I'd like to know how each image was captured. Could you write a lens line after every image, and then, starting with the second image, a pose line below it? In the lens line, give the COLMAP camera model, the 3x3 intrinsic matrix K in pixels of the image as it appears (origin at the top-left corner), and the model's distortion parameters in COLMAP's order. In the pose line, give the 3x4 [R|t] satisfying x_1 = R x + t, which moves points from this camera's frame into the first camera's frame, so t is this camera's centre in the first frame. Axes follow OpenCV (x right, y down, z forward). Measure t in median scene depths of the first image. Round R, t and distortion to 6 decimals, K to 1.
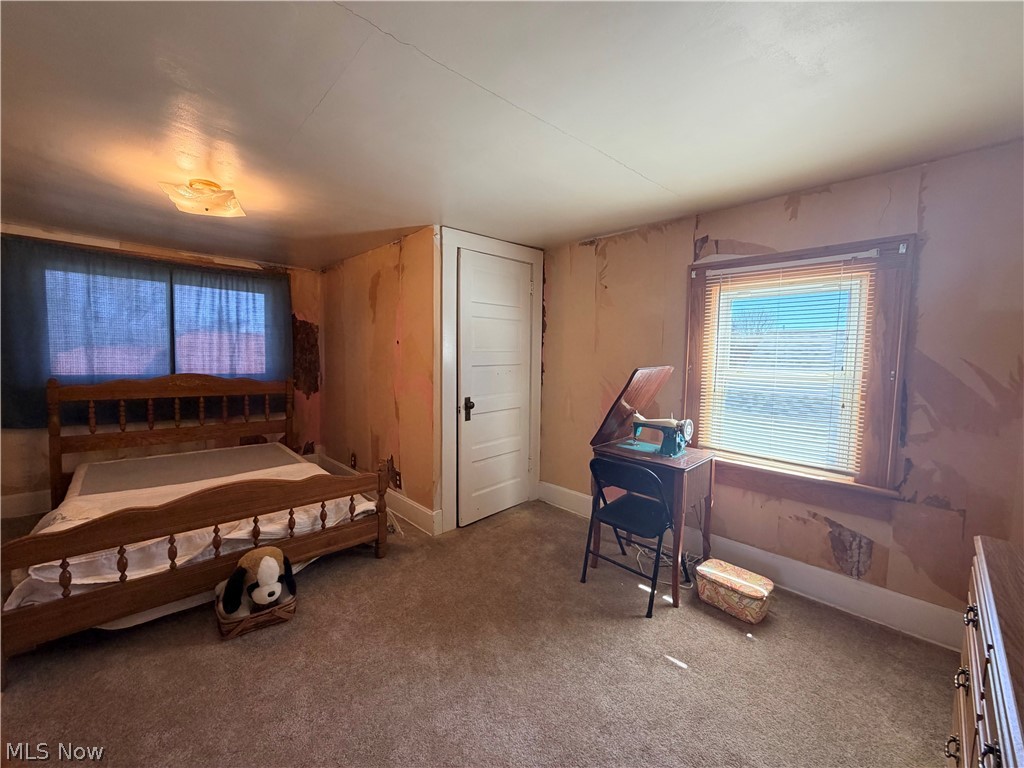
lens RADIAL K [[410.5, 0, 508.5], [0, 410.5, 384.6], [0, 0, 1]] dist [0.000604, 0.000061]
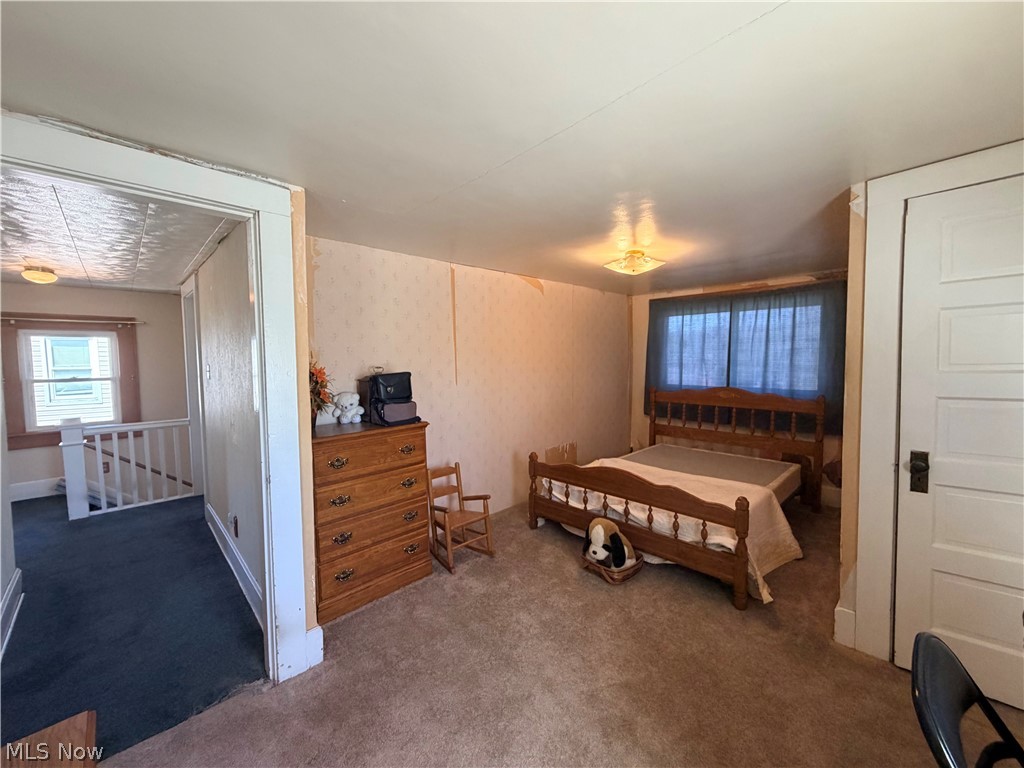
lens RADIAL K [[410.5, 0, 508.5], [0, 410.5, 384.6], [0, 0, 1]] dist [0.000604, 0.000061]
pose [[0.002975, 0.039878, -0.999200, 0.502083], [-0.062155, 0.997280, 0.039617, -0.053066], [0.998062, 0.061988, 0.005446, 0.446813]]
